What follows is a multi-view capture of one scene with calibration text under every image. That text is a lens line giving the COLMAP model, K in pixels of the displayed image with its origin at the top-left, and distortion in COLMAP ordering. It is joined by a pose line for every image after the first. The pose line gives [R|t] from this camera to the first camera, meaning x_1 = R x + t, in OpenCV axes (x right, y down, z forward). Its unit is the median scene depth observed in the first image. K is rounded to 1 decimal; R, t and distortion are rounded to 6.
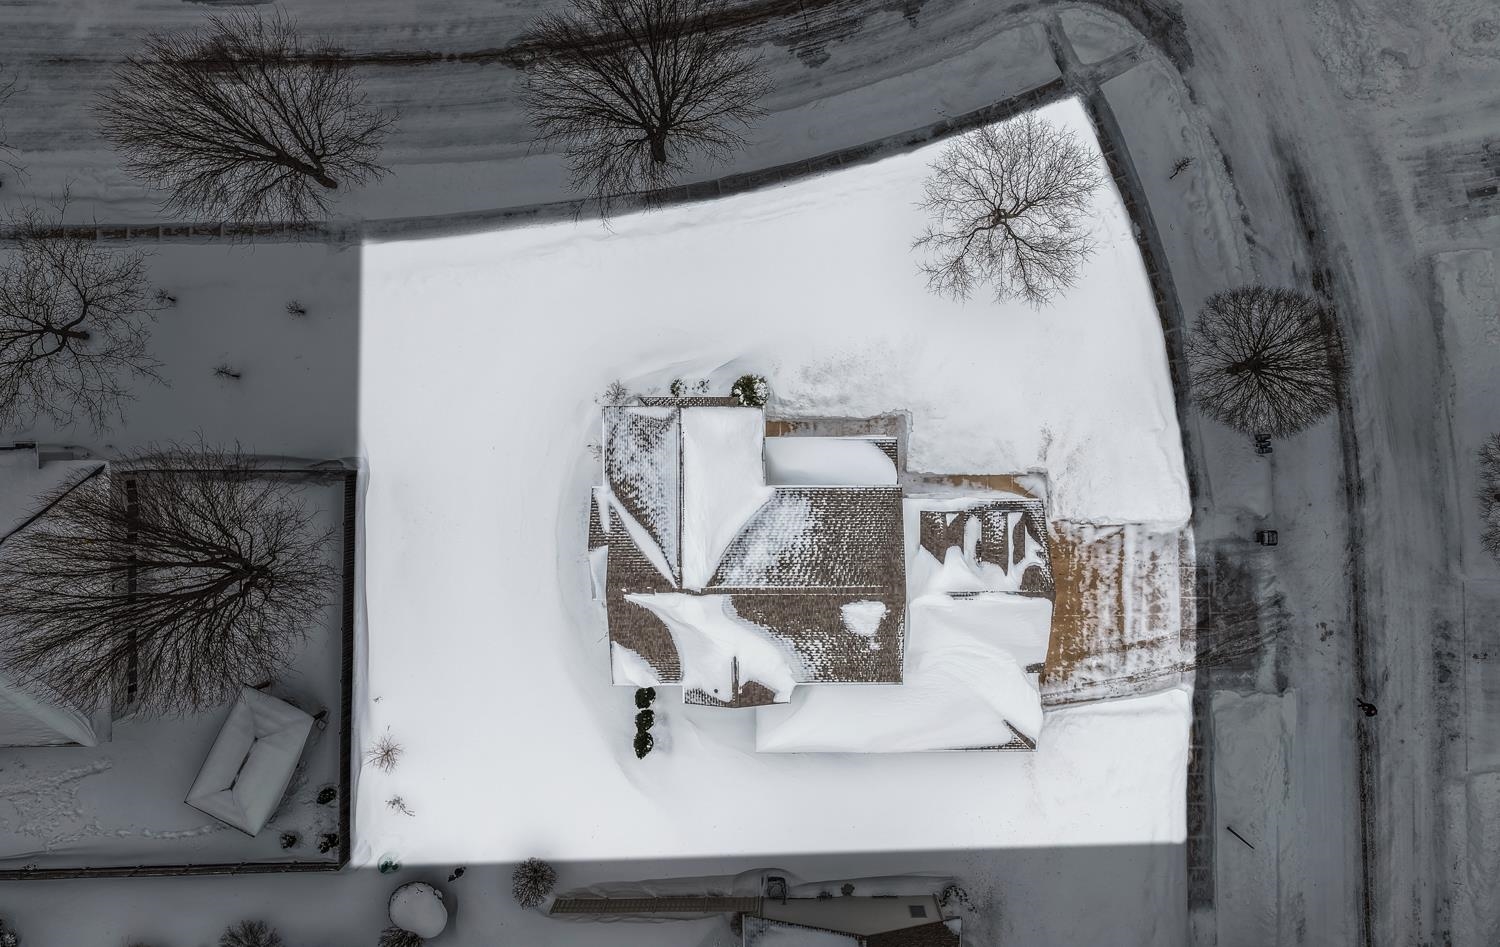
lens RADIAL K [[1235.6, 0, 746.5], [0, 1235.6, 474.2], [0, 0, 1]] dist [0.001848, 0.007361]
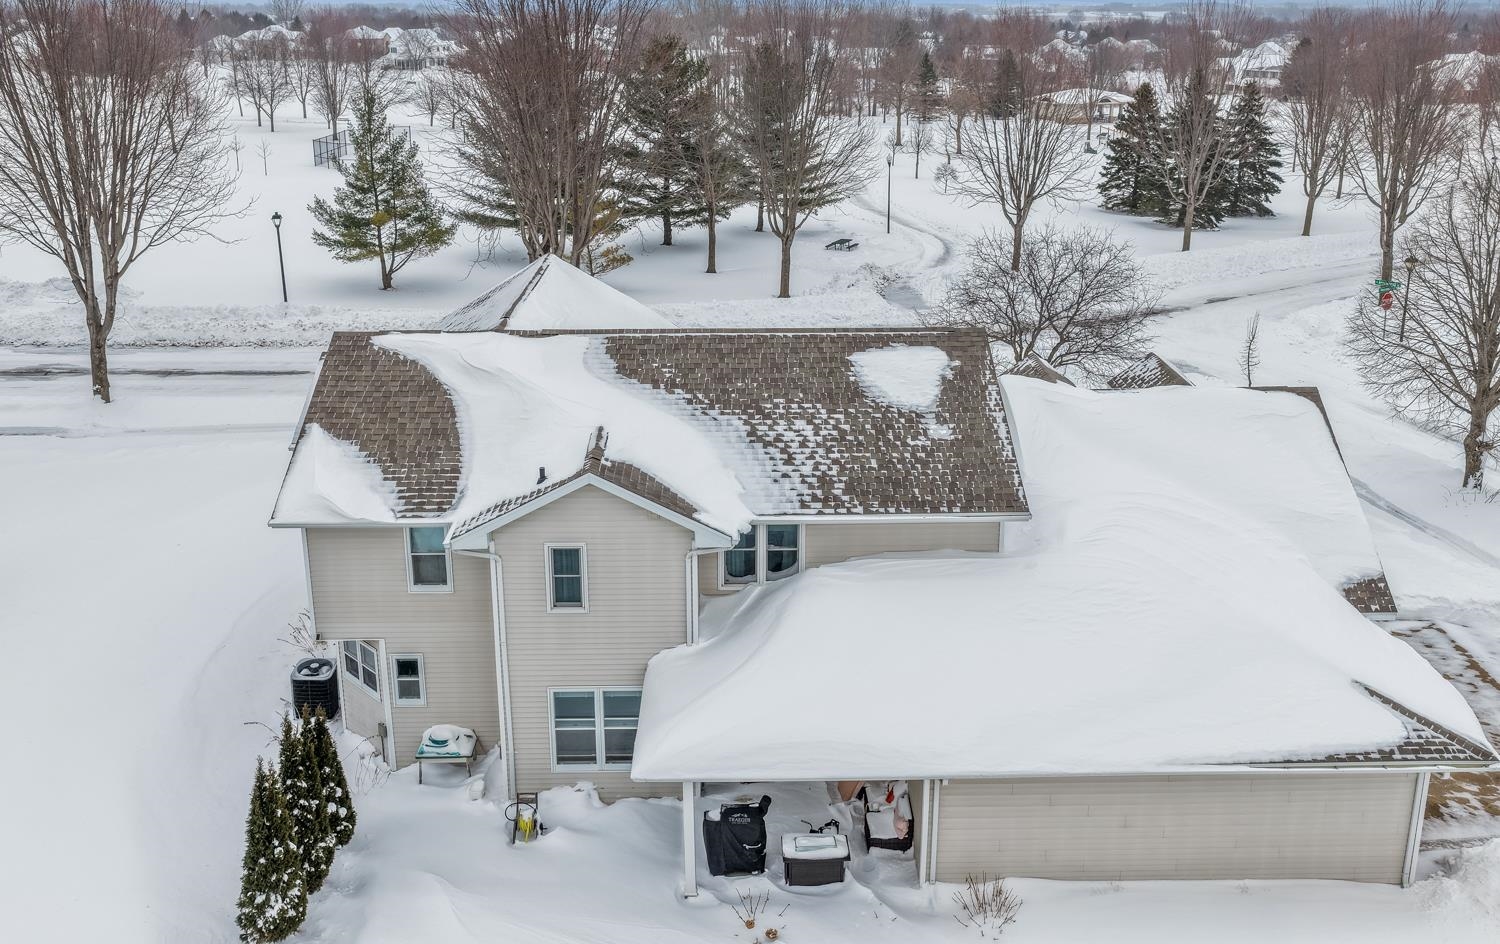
lens RADIAL K [[1235.6, 0, 757.1], [0, 1235.6, 464.6], [0, 0, 1]] dist [0.001848, 0.007361]
pose [[0.999949, 0.004742, 0.008931, 0.034740], [0.006944, 0.319958, -0.947406, 0.482050], [-0.007350, 0.947420, 0.319909, 0.789242]]
